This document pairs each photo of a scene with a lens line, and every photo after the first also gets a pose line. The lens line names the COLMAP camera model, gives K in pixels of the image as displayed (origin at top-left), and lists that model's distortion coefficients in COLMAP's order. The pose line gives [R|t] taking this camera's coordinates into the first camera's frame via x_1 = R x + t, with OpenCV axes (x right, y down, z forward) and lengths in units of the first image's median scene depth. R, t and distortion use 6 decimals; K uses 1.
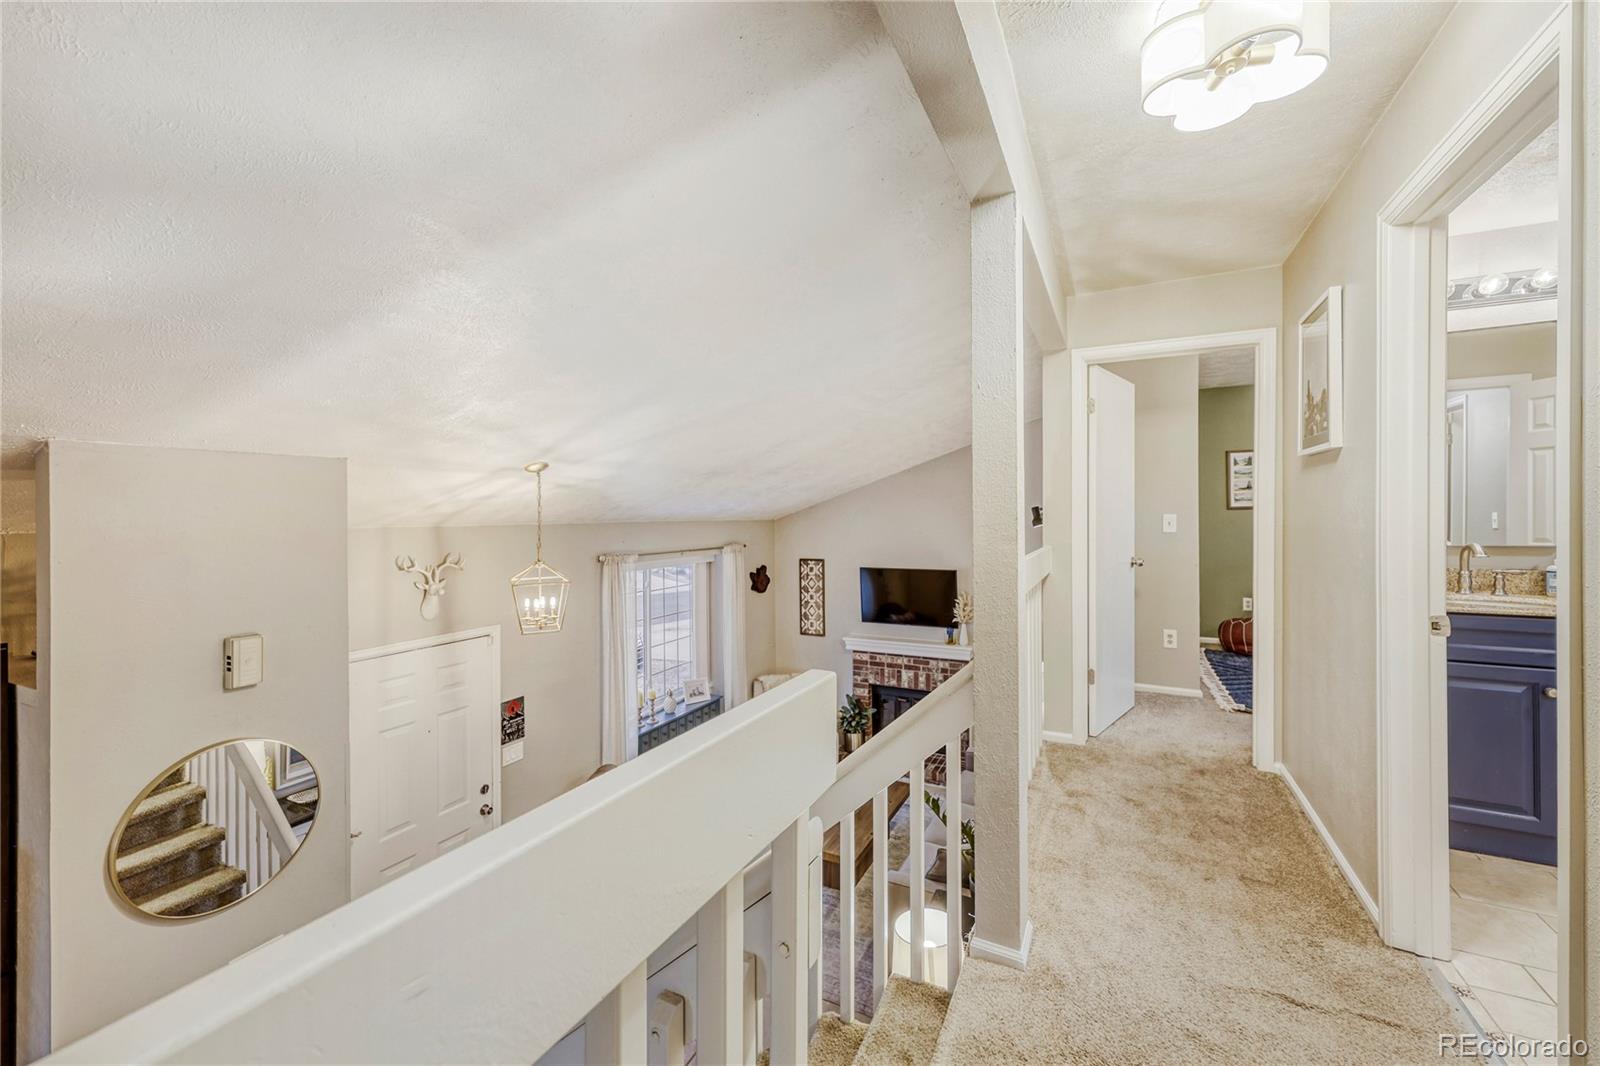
lens RADIAL K [[648.5, 0, 794.1], [0, 648.5, 518.1], [0, 0, 1]] dist [0.001566, 0.000794]
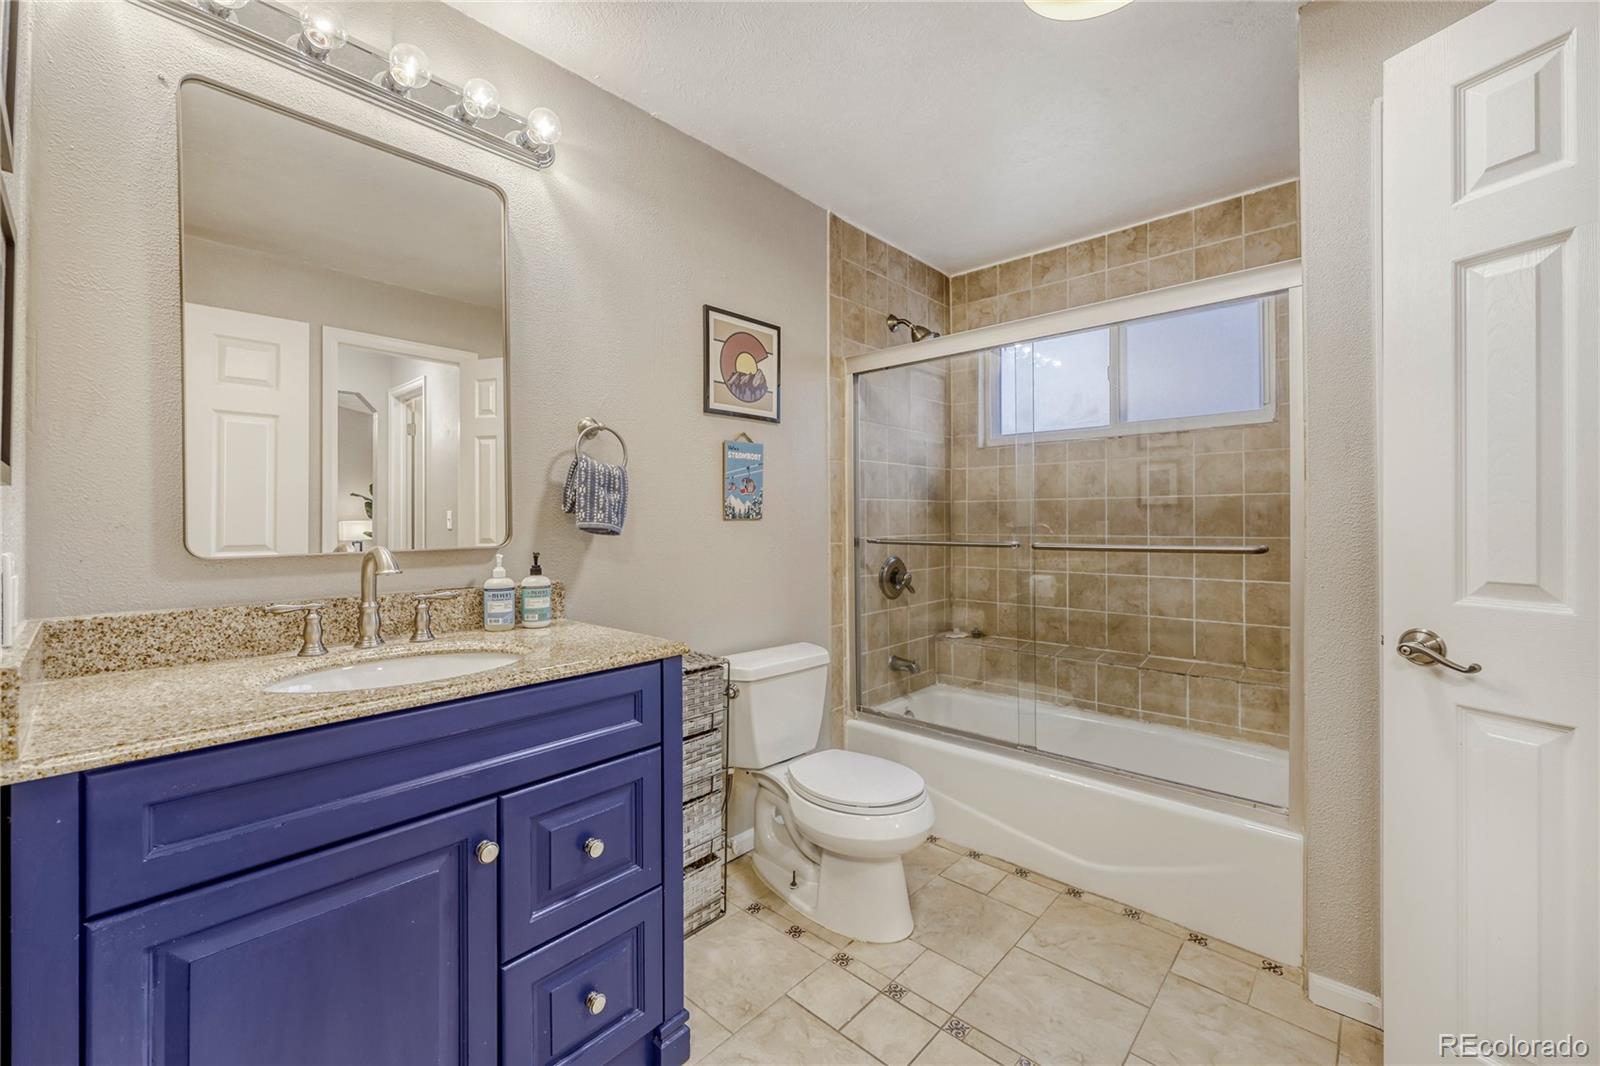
lens RADIAL K [[648.5, 0, 796.5], [0, 648.5, 524.0], [0, 0, 1]] dist [0.001566, 0.000794]
pose [[0.275510, -0.000205, 0.961298, 0.631147], [0.005906, 0.999981, -0.001479, 0.022436], [-0.961280, 0.006085, 0.275506, 0.533056]]
